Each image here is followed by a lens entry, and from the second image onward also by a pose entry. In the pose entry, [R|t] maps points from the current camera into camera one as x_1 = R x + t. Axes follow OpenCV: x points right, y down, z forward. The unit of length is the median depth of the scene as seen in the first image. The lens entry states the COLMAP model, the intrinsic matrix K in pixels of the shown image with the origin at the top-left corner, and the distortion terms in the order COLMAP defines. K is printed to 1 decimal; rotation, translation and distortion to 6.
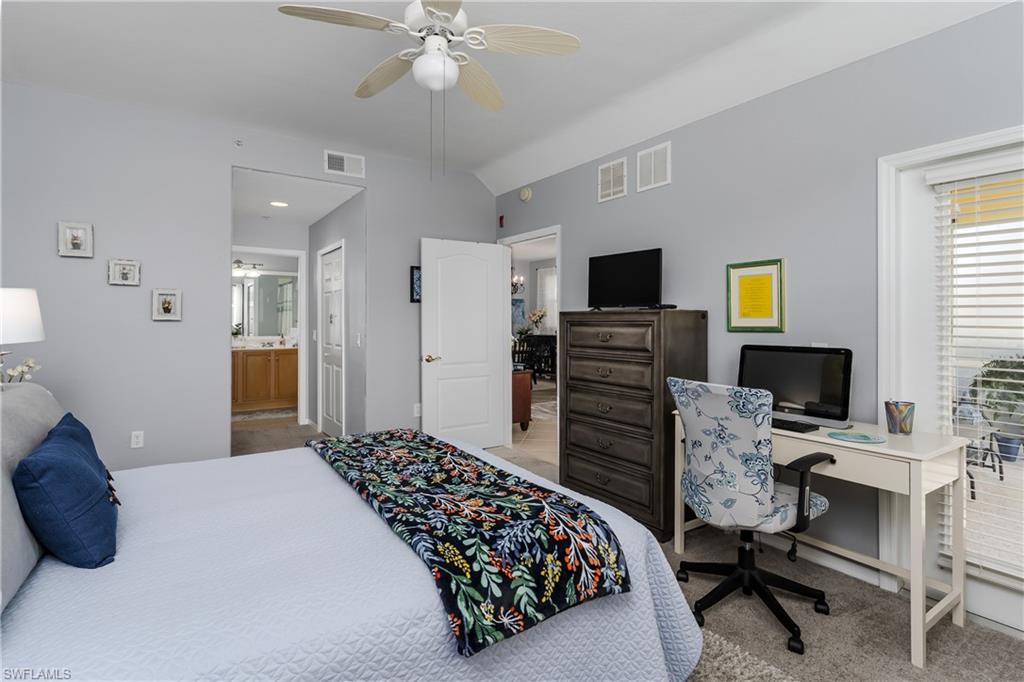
lens RADIAL K [[497.7, 0, 510.6], [0, 497.7, 321.4], [0, 0, 1]] dist [-0.009678, 0.000852]
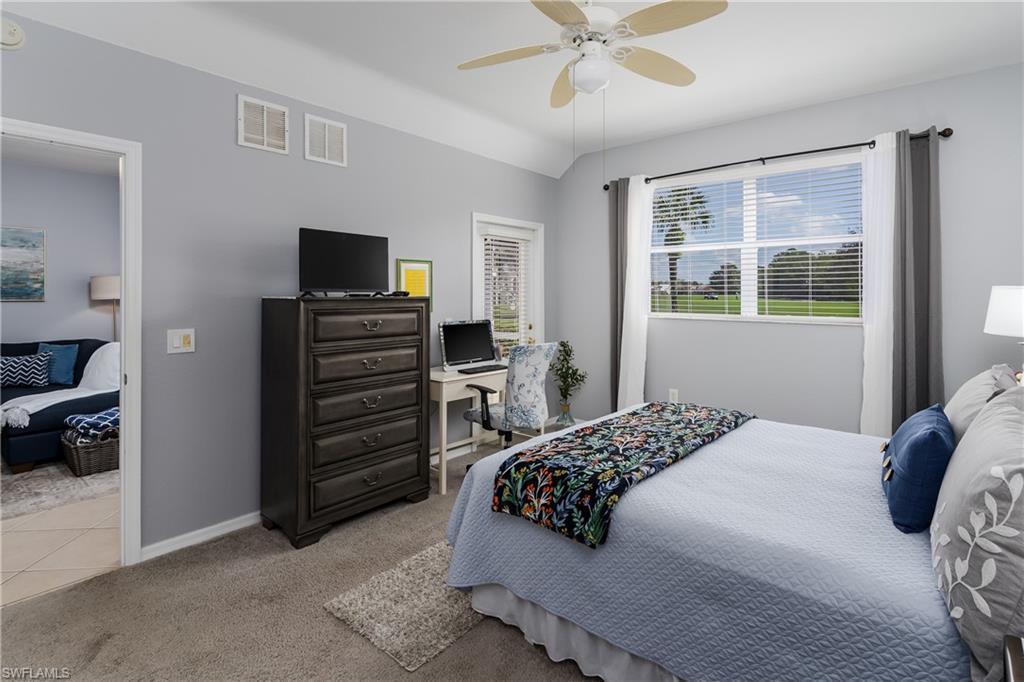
lens RADIAL K [[497.7, 0, 529.6], [0, 497.7, 295.3], [0, 0, 1]] dist [-0.009678, 0.000852]
pose [[-0.272052, -0.005227, 0.962268, -0.760348], [-0.004025, 0.999983, 0.004294, -0.029012], [-0.962274, -0.002705, -0.272068, 0.947668]]
